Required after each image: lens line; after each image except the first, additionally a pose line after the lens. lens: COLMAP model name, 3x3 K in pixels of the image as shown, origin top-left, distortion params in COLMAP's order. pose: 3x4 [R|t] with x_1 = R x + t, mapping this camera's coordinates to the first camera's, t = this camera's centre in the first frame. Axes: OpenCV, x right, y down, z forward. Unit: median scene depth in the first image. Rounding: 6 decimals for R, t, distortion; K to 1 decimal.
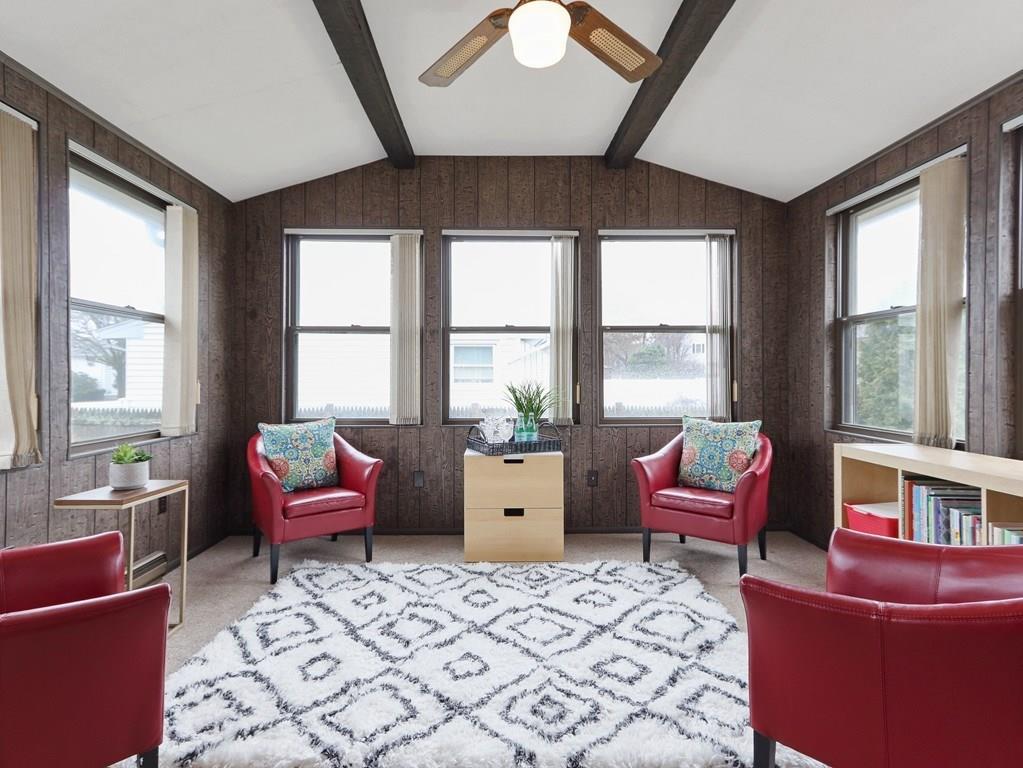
lens RADIAL K [[553.3, 0, 519.7], [0, 553.3, 377.7], [0, 0, 1]] dist [0.013613, 0.000347]
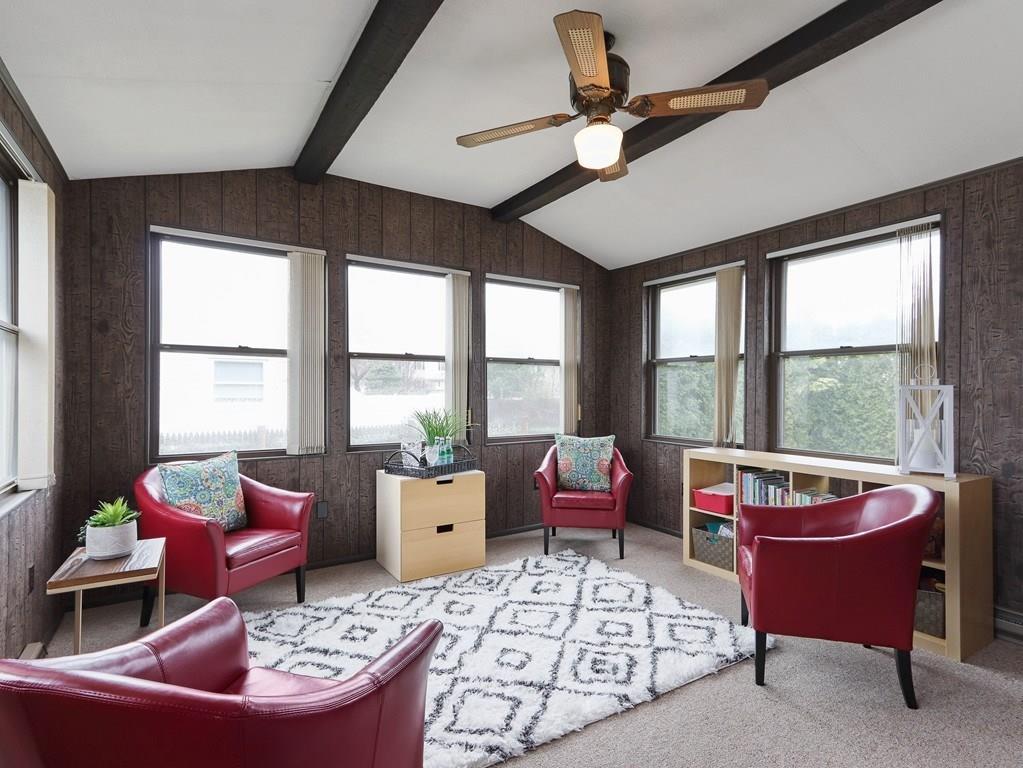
lens RADIAL K [[550.3, 0, 513.8], [0, 550.3, 393.9], [0, 0, 1]] dist [0.012621, -0.000479]
pose [[0.837596, -0.000881, 0.546289, -0.433541], [-0.004277, 0.999957, 0.008171, -0.028261], [-0.546273, -0.009180, 0.837557, 0.017443]]
